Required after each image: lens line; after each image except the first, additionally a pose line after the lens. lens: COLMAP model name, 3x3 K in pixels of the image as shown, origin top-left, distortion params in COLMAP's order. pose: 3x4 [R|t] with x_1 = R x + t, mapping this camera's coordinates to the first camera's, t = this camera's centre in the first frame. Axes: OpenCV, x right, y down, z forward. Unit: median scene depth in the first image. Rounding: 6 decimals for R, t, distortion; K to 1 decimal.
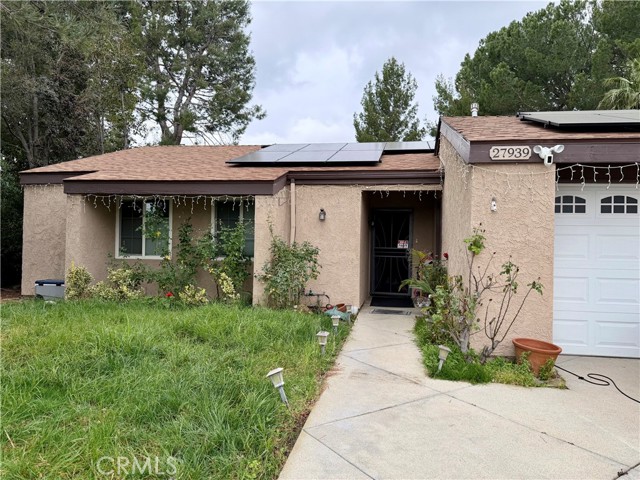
lens RADIAL K [[448.3, 0, 320.0], [0, 448.3, 240.0], [0, 0, 1]] dist [0.035822, -0.005043]
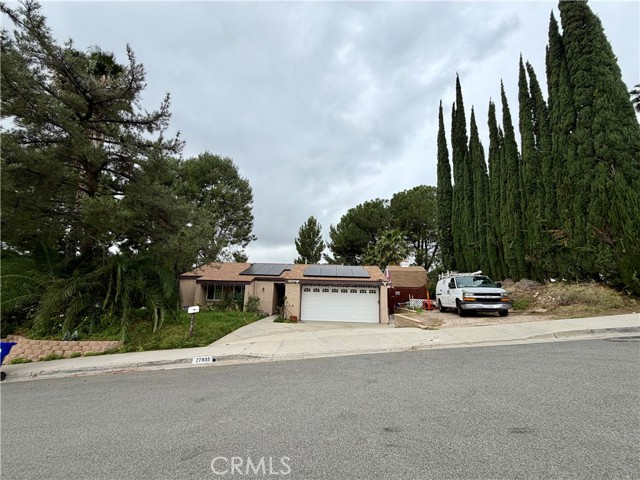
lens RADIAL K [[253.1, 0, 320.0], [0, 253.1, 240.0], [0, 0, 1]] dist [-0.002856, 0.000004]
pose [[0.993615, 0.029971, 0.108770, 0.069178], [-0.008307, 0.980888, -0.194397, -0.014693], [-0.112517, 0.192252, 0.974874, -0.363062]]
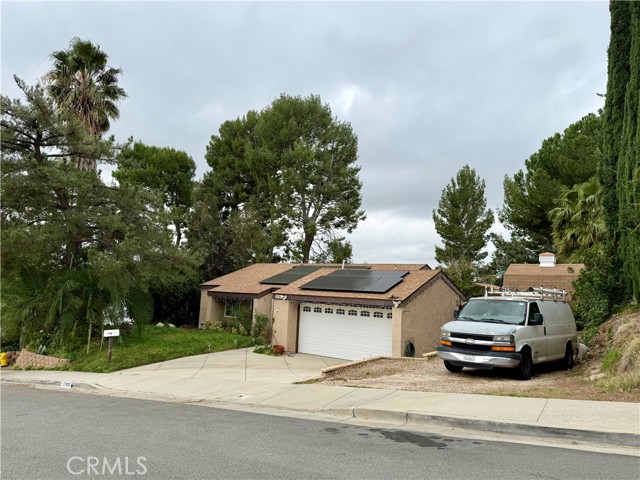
lens RADIAL K [[448.3, 0, 320.0], [0, 448.3, 240.0], [0, 0, 1]] dist [0.035822, -0.005043]
pose [[0.895768, -0.030276, -0.443490, 0.416266], [-0.018268, 0.994328, -0.104777, -0.047594], [0.444146, 0.101958, 0.890134, -0.395720]]
